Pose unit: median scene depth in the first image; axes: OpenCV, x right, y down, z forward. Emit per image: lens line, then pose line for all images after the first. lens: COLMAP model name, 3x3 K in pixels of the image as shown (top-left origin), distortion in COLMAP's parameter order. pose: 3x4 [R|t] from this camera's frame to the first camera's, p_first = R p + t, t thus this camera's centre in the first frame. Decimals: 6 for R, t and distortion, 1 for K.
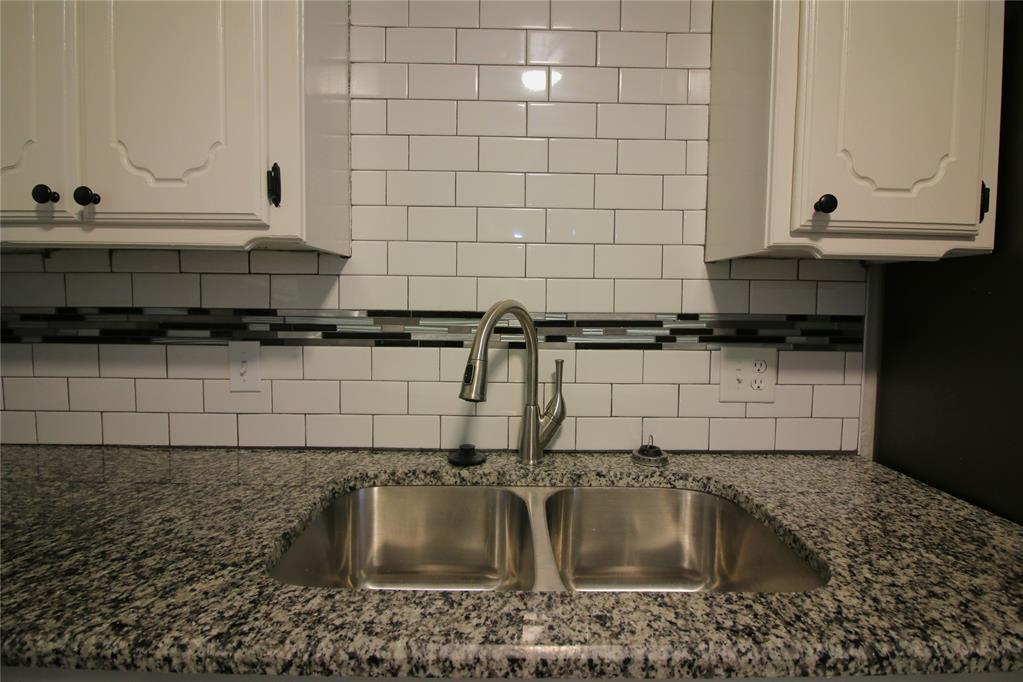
lens RADIAL K [[495.0, 0, 511.2], [0, 495.0, 328.3], [0, 0, 1]] dist [-0.000597, -0.012531]
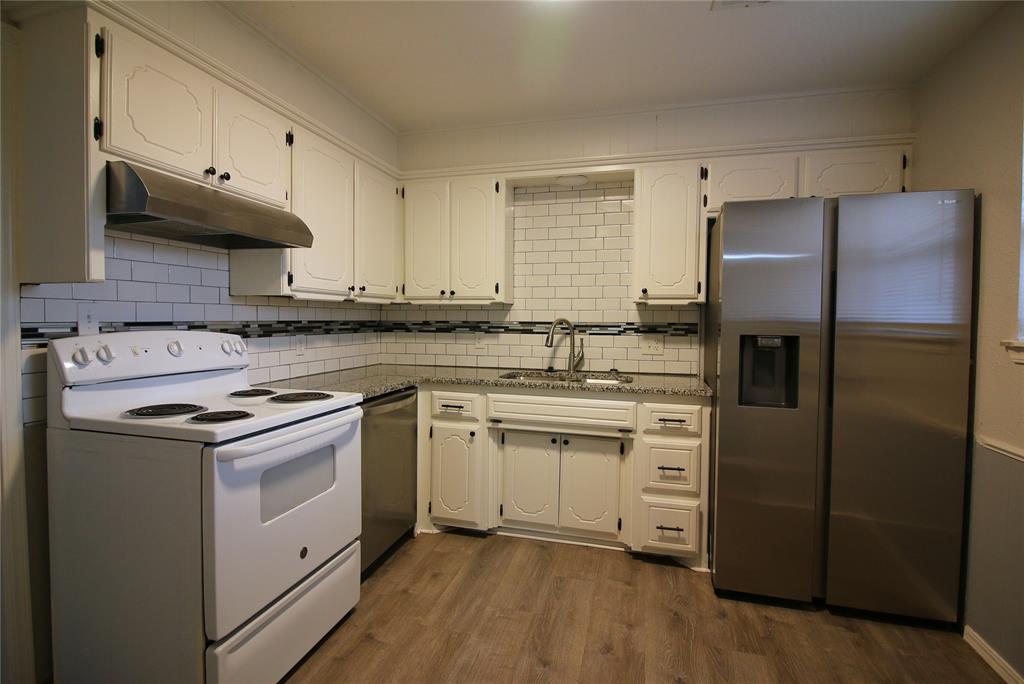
lens RADIAL K [[498.2, 0, 507.8], [0, 498.2, 334.4], [0, 0, 1]] dist [0.000390, -0.000292]
pose [[0.962071, 0.004015, -0.272768, 0.469044], [-0.010116, 0.999729, -0.020963, 0.104350], [0.272610, 0.022927, 0.961851, -1.918955]]
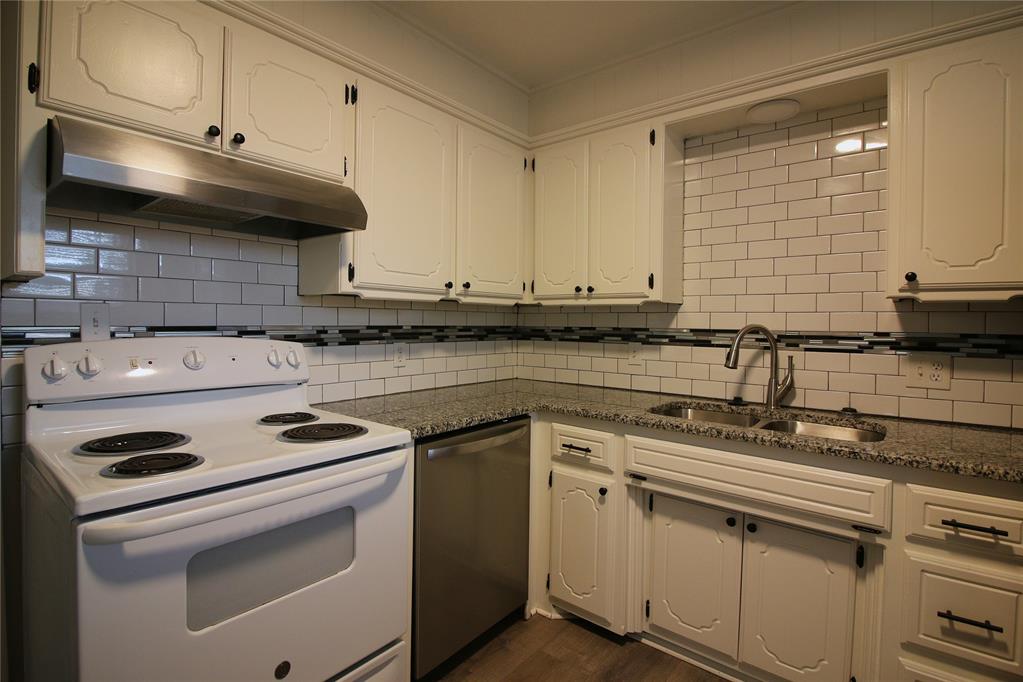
lens RADIAL K [[495.0, 0, 511.2], [0, 495.0, 328.3], [0, 0, 1]] dist [-0.000597, -0.012531]
pose [[0.771121, 0.005555, -0.636664, 0.461362], [-0.035280, 0.998798, -0.034015, 0.058748], [0.635710, 0.048691, 0.770390, -1.100123]]
